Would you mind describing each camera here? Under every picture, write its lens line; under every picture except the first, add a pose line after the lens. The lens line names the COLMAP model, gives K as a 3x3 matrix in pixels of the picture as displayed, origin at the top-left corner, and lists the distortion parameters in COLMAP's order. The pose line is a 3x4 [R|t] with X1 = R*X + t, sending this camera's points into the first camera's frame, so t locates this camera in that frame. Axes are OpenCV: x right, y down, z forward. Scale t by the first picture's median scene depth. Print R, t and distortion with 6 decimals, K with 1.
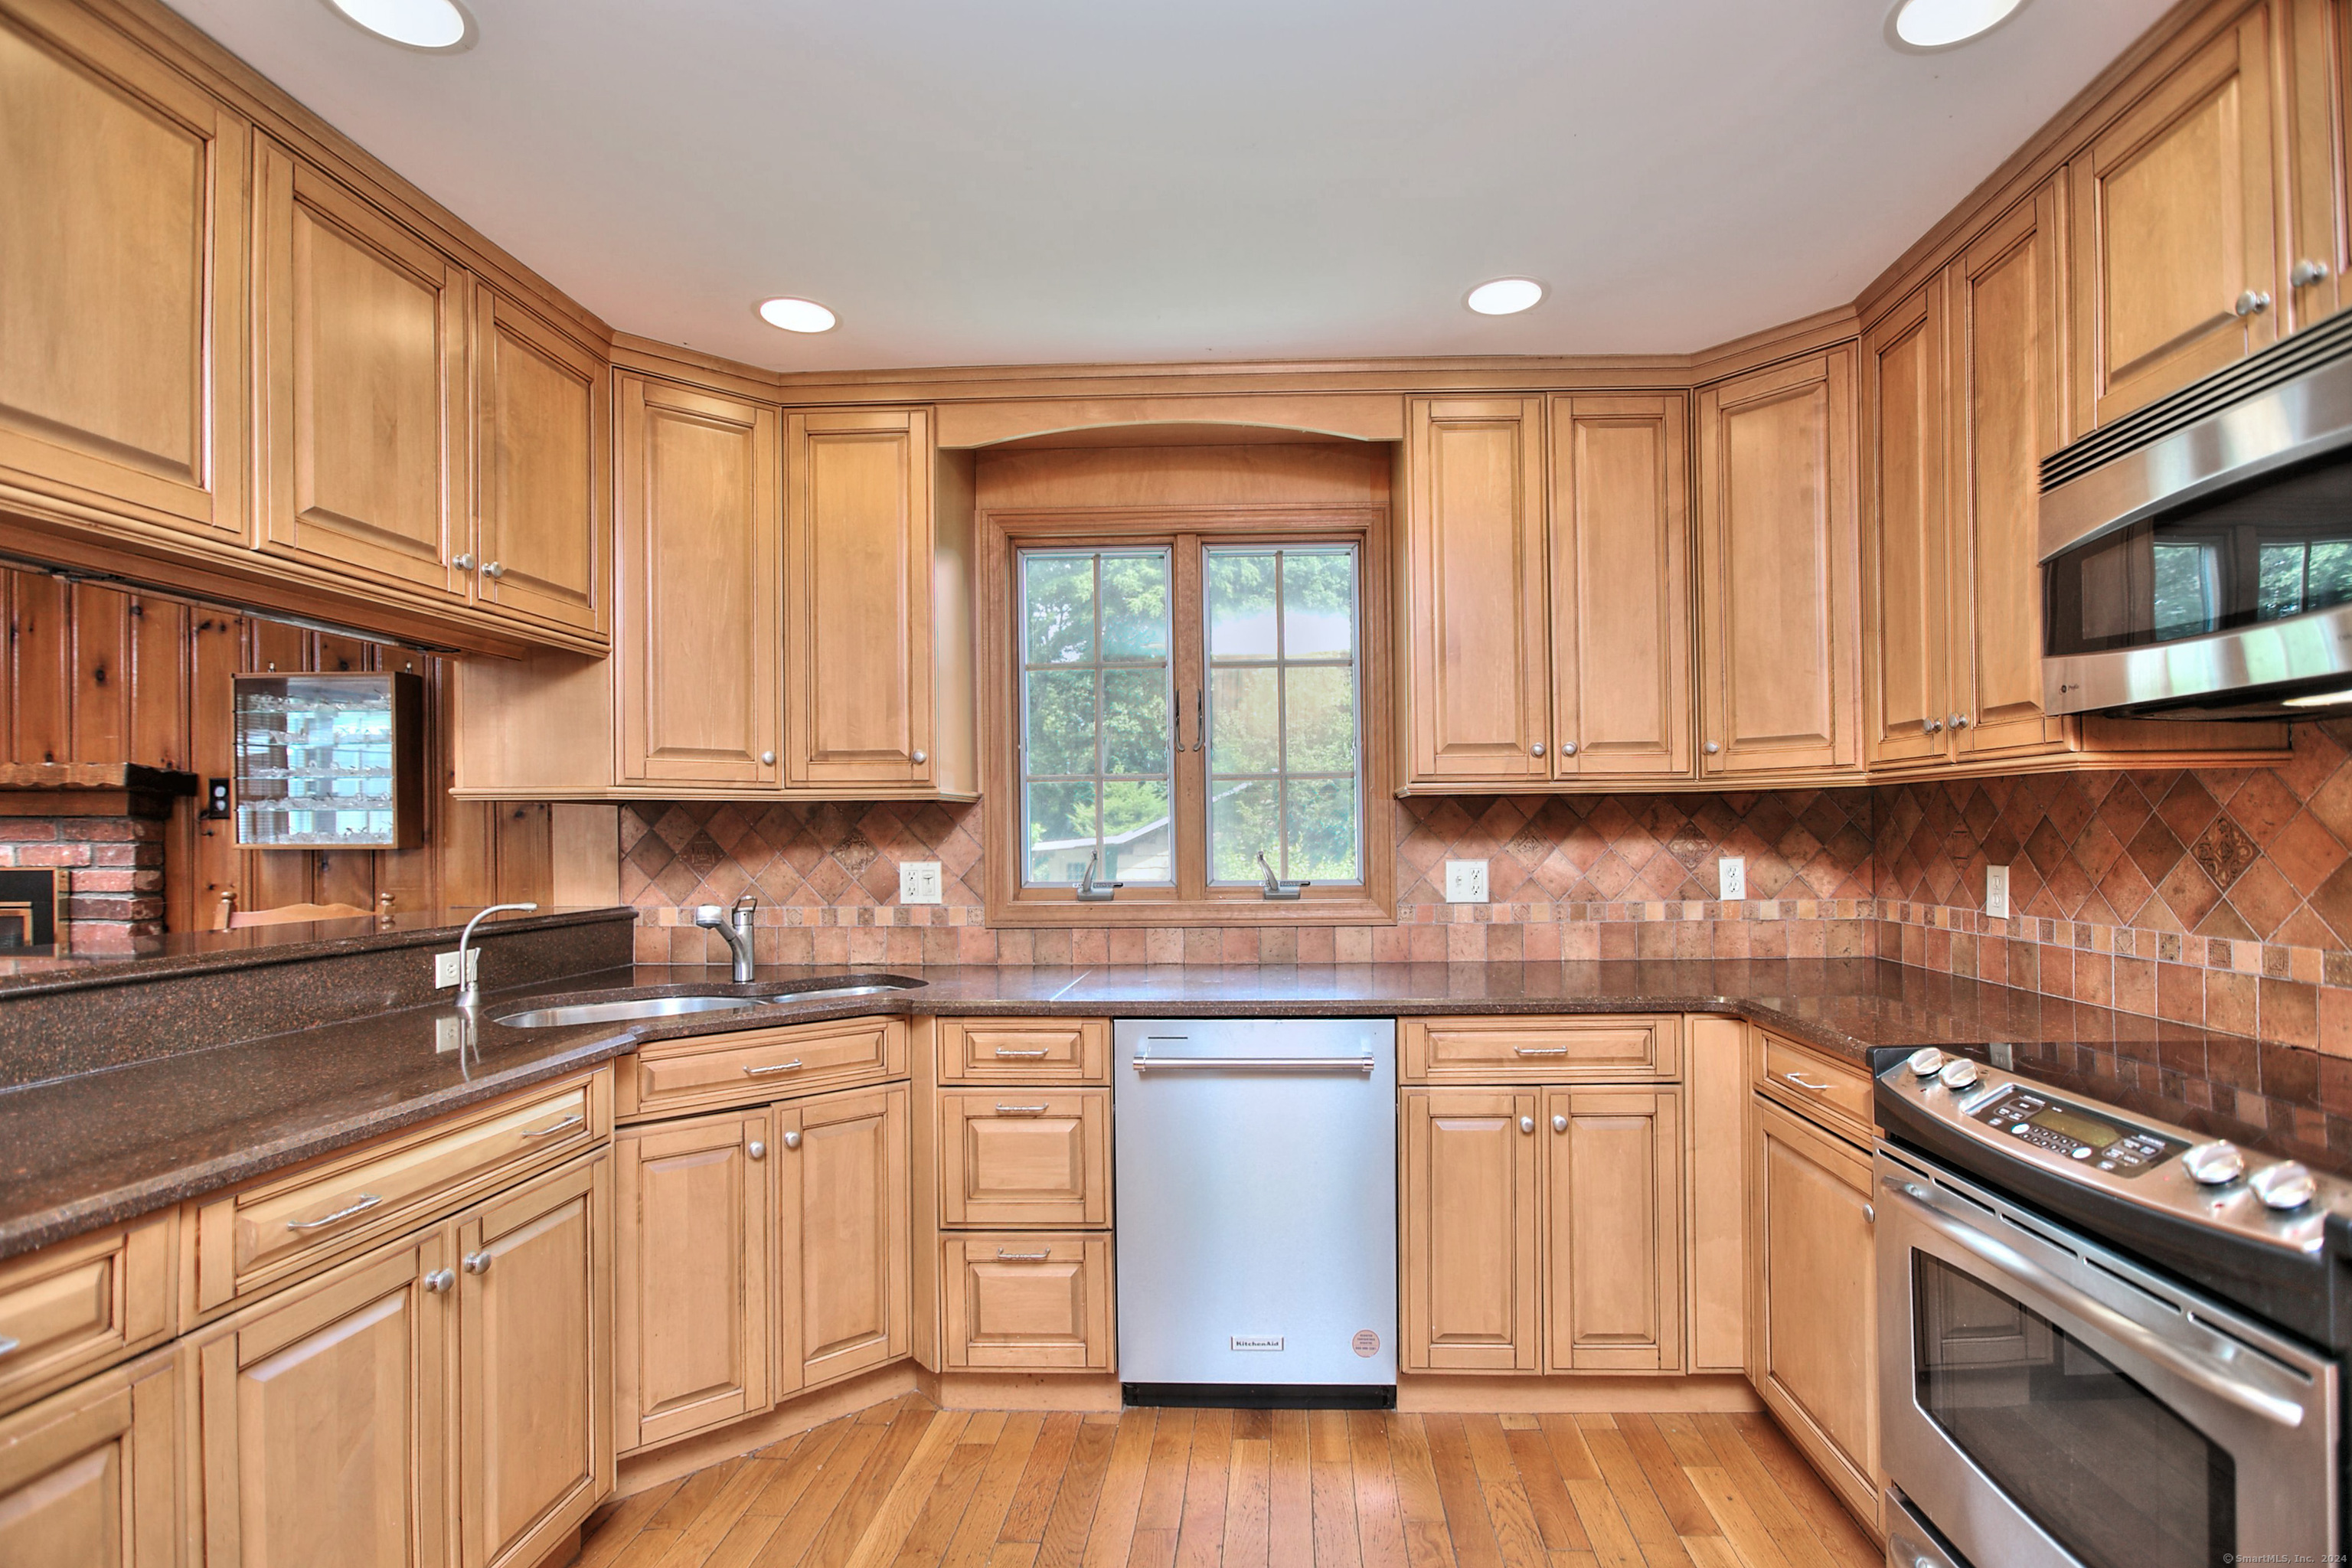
lens RADIAL K [[1110.5, 0, 1262.1], [0, 1110.5, 820.7], [0, 0, 1]] dist [-0.023172, 0.007973]
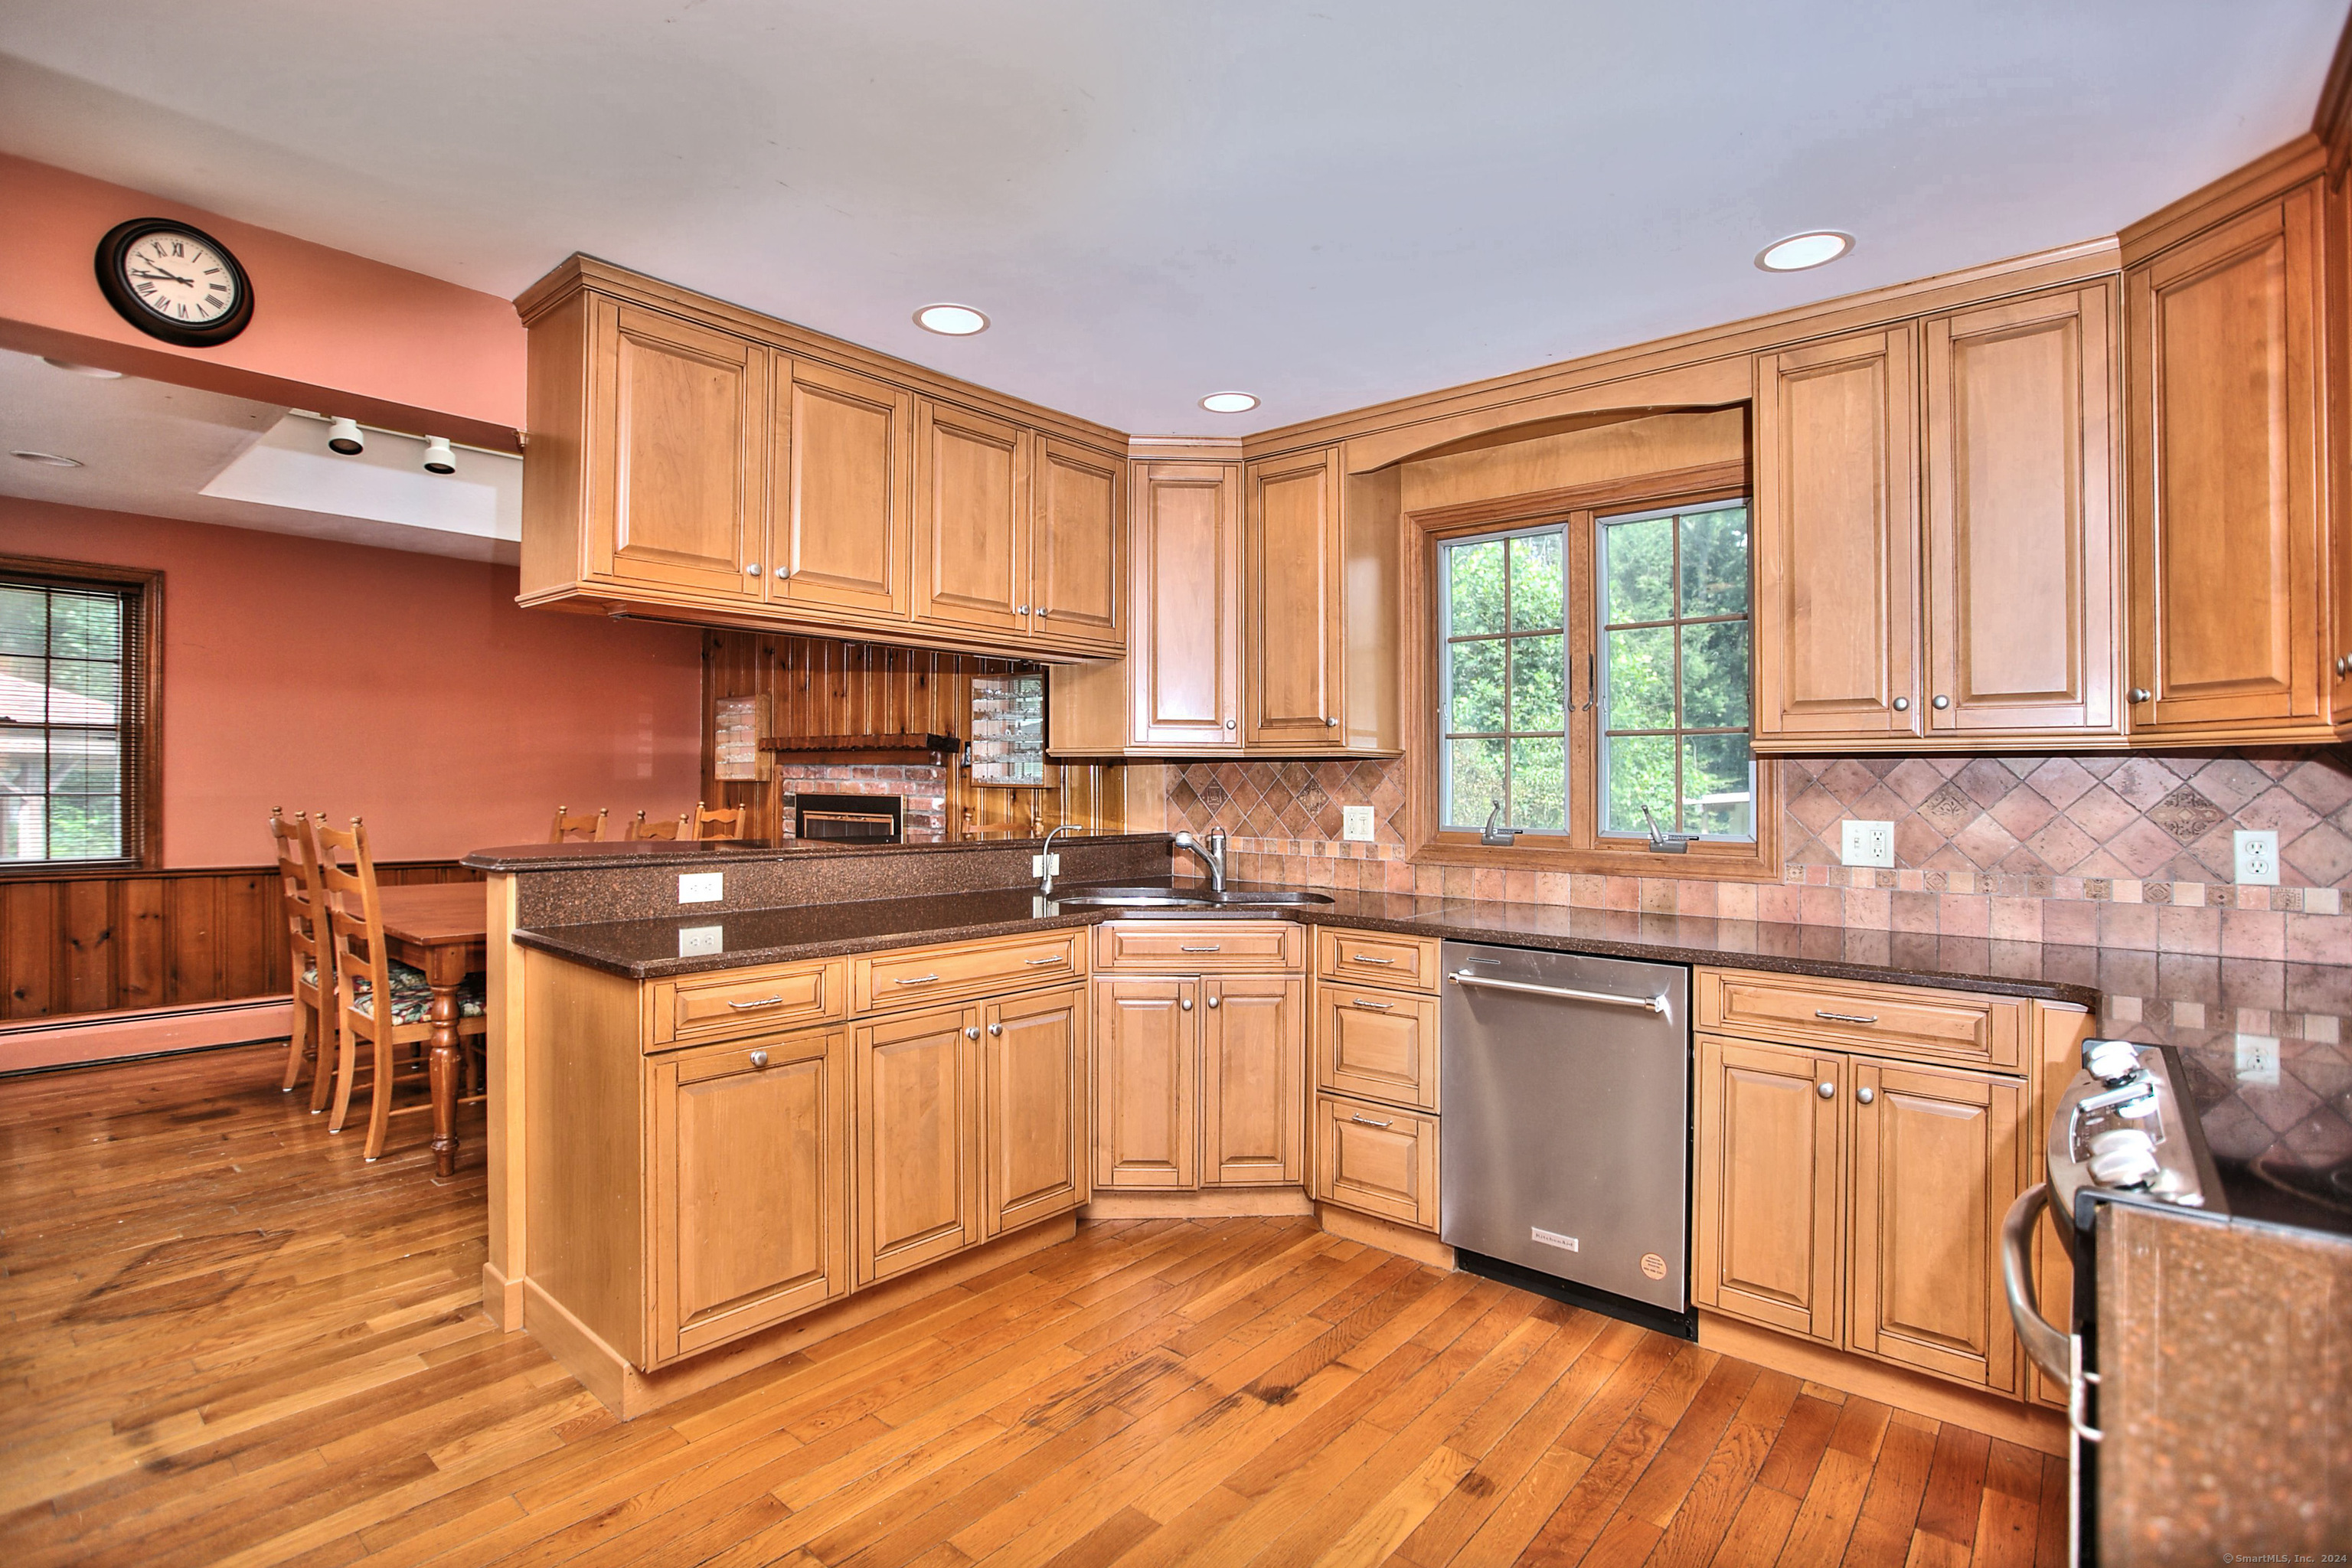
lens RADIAL K [[1110.5, 0, 1156.0], [0, 1110.5, 787.2], [0, 0, 1]] dist [-0.023172, 0.007973]
pose [[0.779165, 0.018355, -0.626550, 0.359808], [-0.008545, 0.999789, 0.018662, -0.006486], [0.626760, -0.009187, 0.779158, -0.123384]]
